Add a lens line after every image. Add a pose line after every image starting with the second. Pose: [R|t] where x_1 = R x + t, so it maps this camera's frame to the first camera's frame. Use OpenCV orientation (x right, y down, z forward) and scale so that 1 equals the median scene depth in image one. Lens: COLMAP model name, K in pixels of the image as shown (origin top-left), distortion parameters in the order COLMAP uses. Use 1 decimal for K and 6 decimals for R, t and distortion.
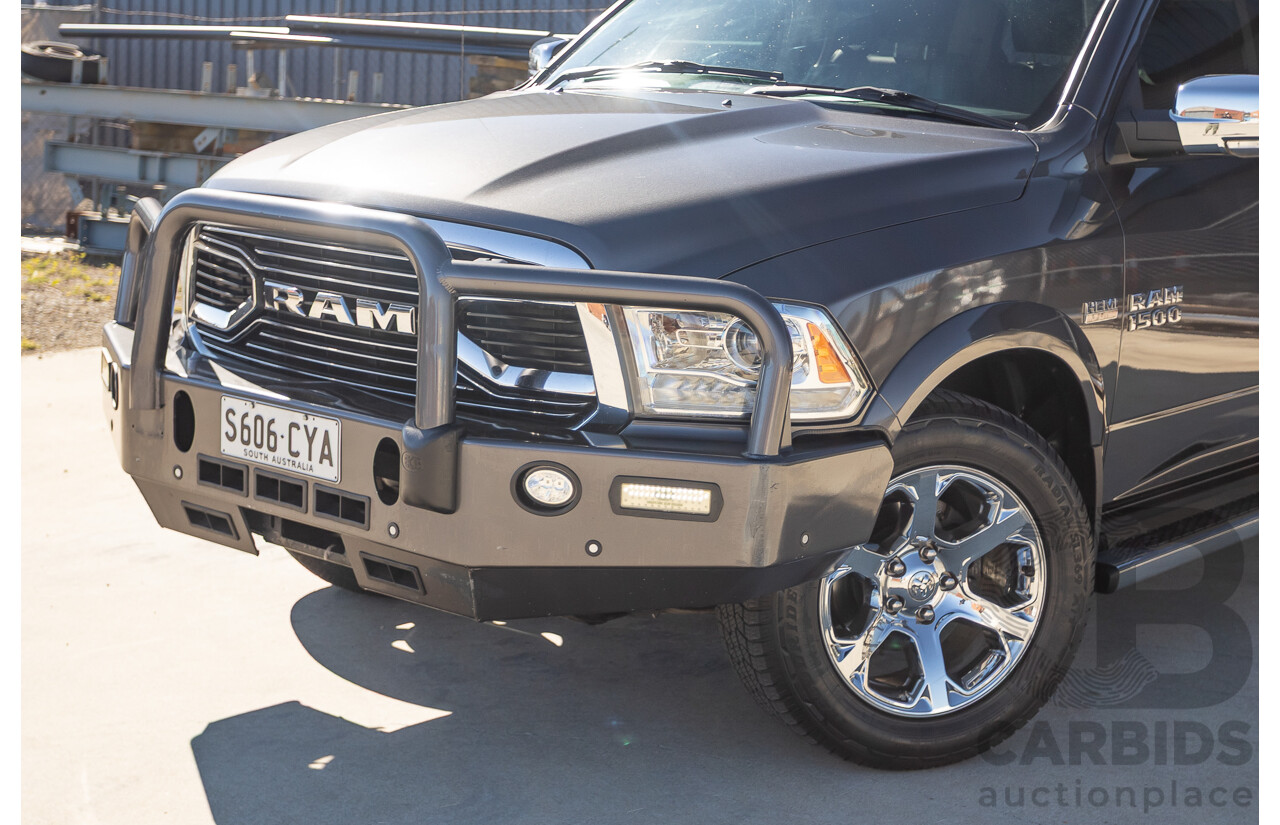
lens RADIAL K [[2101.0, 0, 640.0], [0, 2101.0, 412.5], [0, 0, 1]] dist [0.001309, -0.016625]
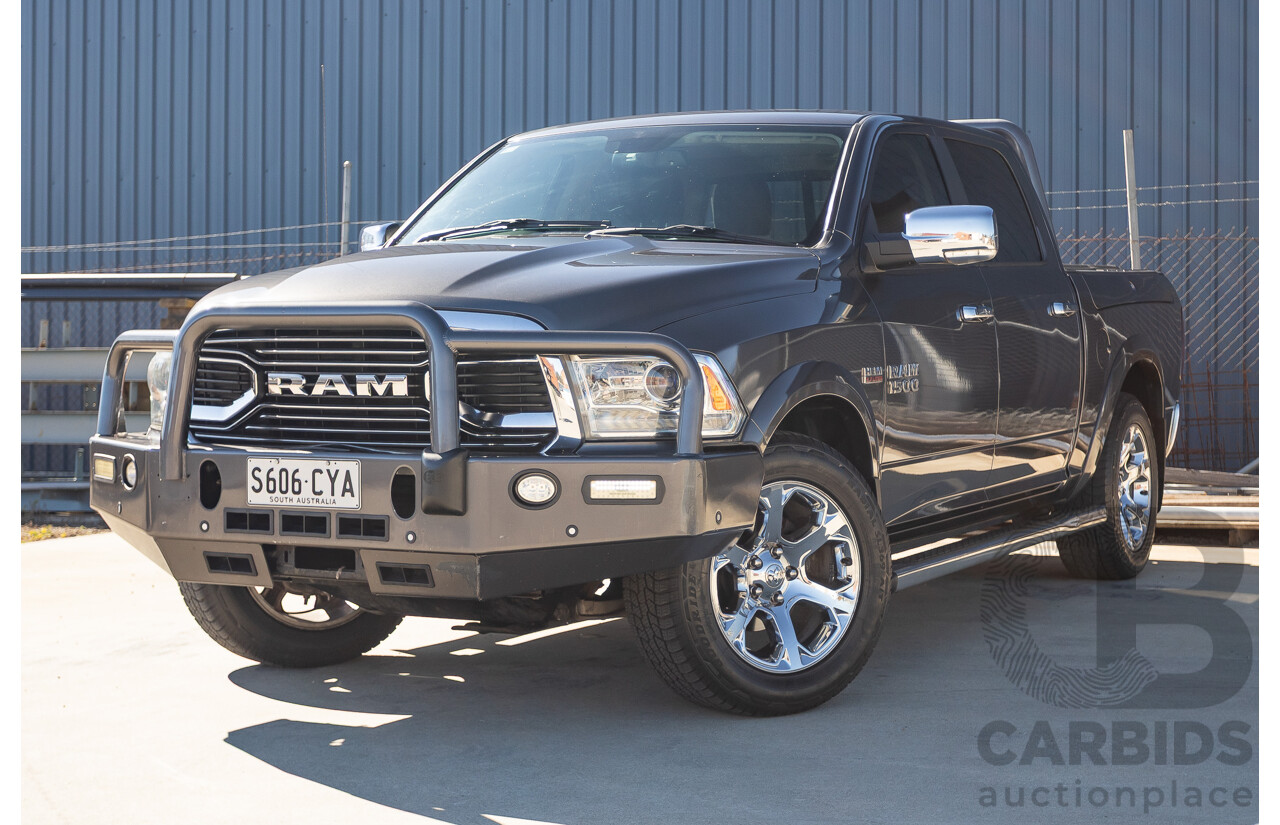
lens RADIAL K [[2156.5, 0, 636.2], [0, 2156.5, 399.8], [0, 0, 1]] dist [0.000480, -0.109374]
pose [[0.974137, -0.049857, 0.220388, -0.260798], [0.081911, 0.986928, -0.138792, 0.162586], [-0.210587, 0.153254, 0.965487, -0.341679]]
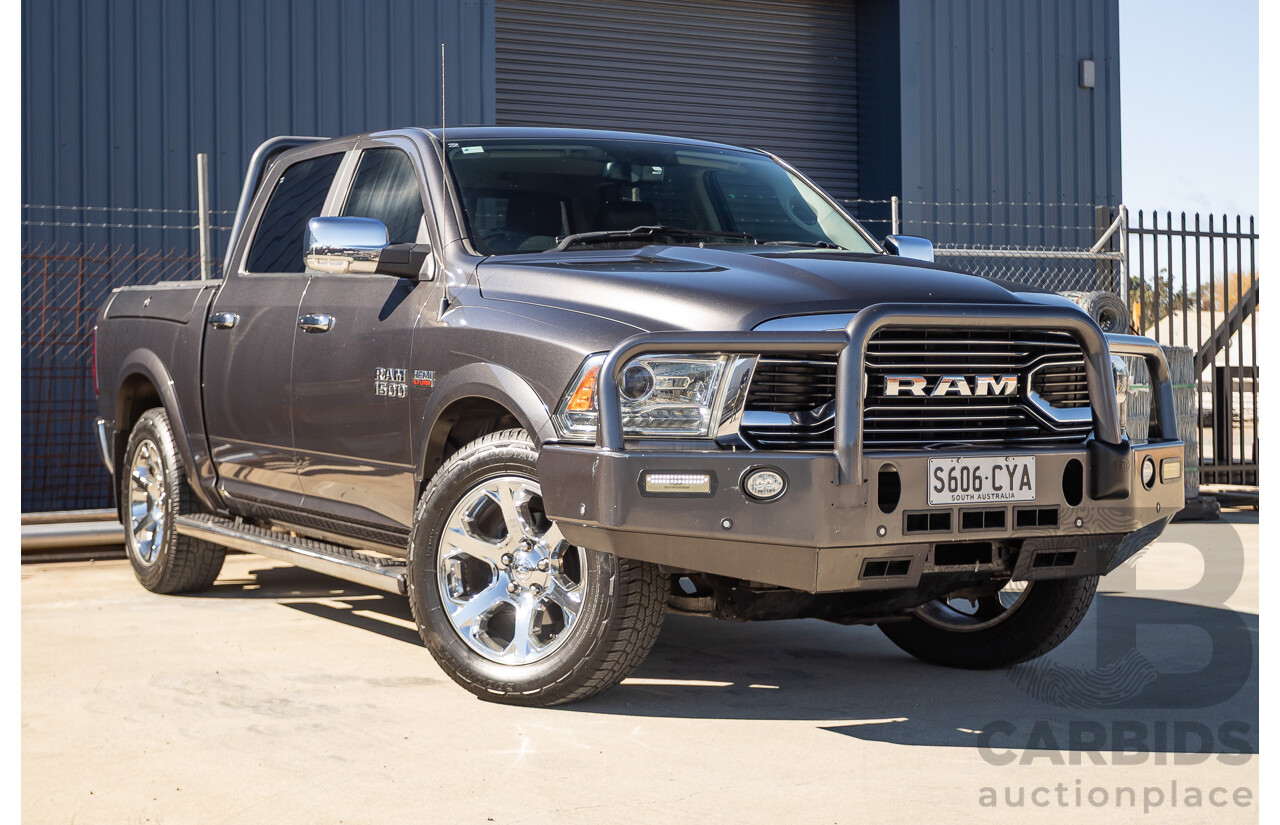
lens RADIAL K [[2247.7, 0, 640.0], [0, 2247.7, 412.5], [0, 0, 1]] dist [-0.003711, 0.057553]
pose [[0.366291, -0.061209, 0.928485, -1.577888], [0.187697, 0.982183, -0.009298, -0.057879], [-0.911373, 0.177680, 0.371254, 0.652381]]
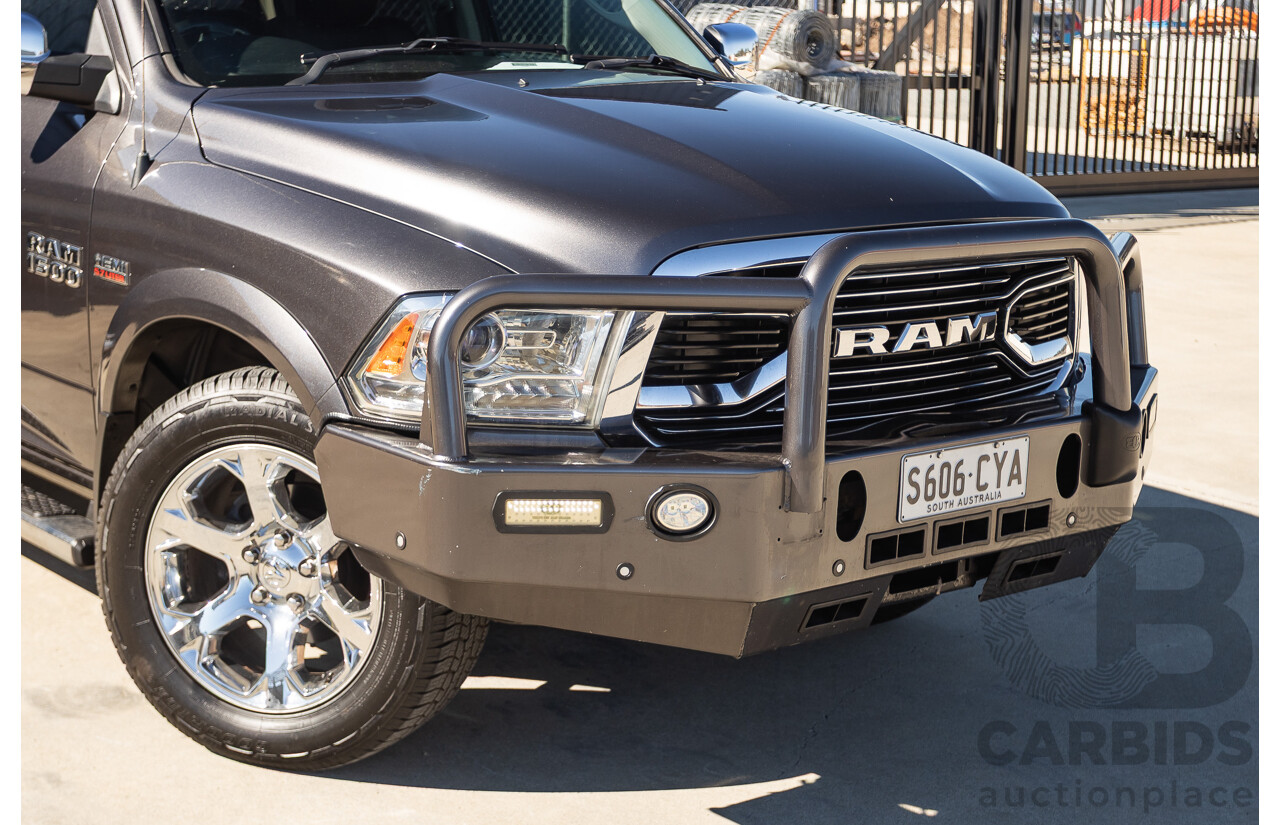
lens RADIAL K [[2156.5, 0, 636.2], [0, 2156.5, 399.8], [0, 0, 1]] dist [0.000480, -0.109374]
pose [[0.170993, -0.224033, 0.959464, -1.109893], [0.153971, 0.967917, 0.198567, -0.235126], [-0.973167, 0.113775, 0.200002, 0.939358]]
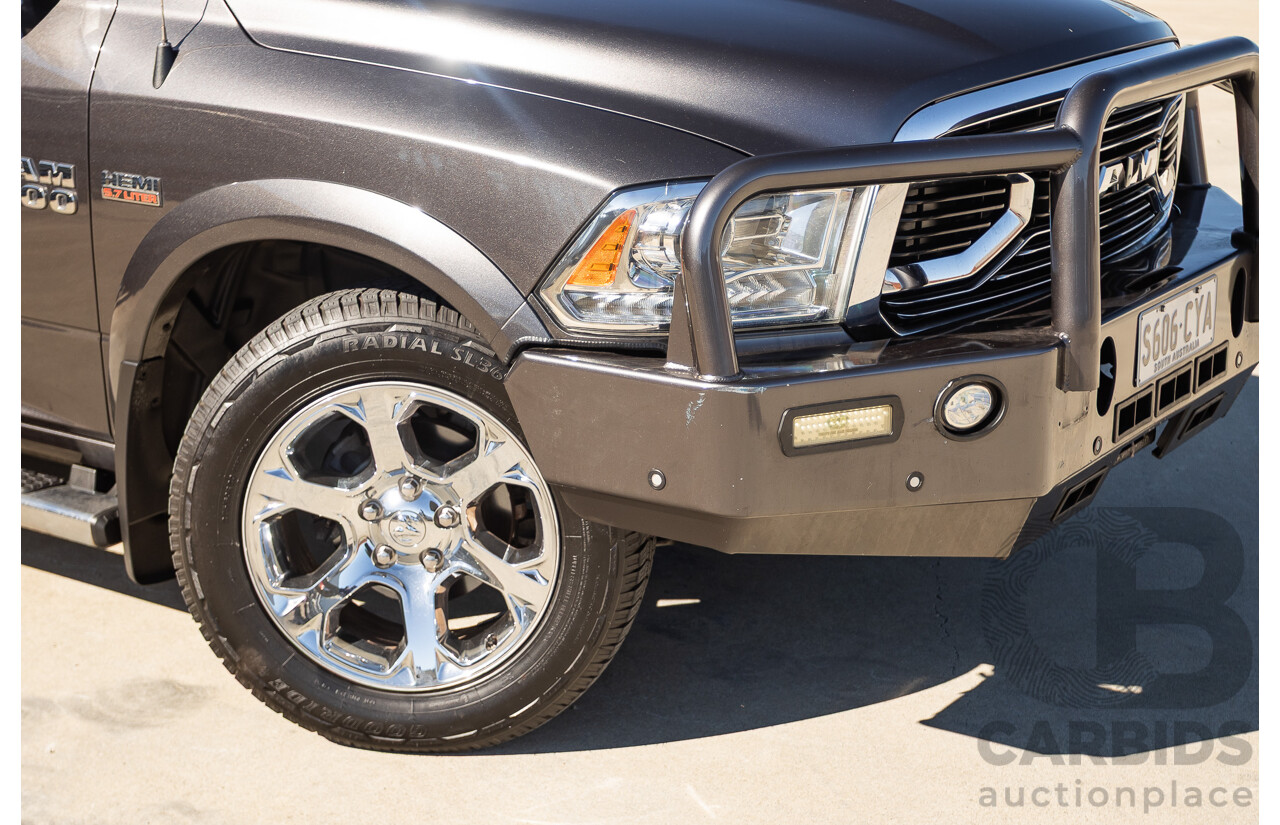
lens RADIAL K [[2156.5, 0, 636.2], [0, 2156.5, 399.8], [0, 0, 1]] dist [0.000480, -0.109374]
pose [[-0.094820, -0.305196, 0.947557, -0.993427], [0.194408, 0.927842, 0.318300, -0.284900], [-0.976327, 0.214394, -0.028645, 1.240080]]
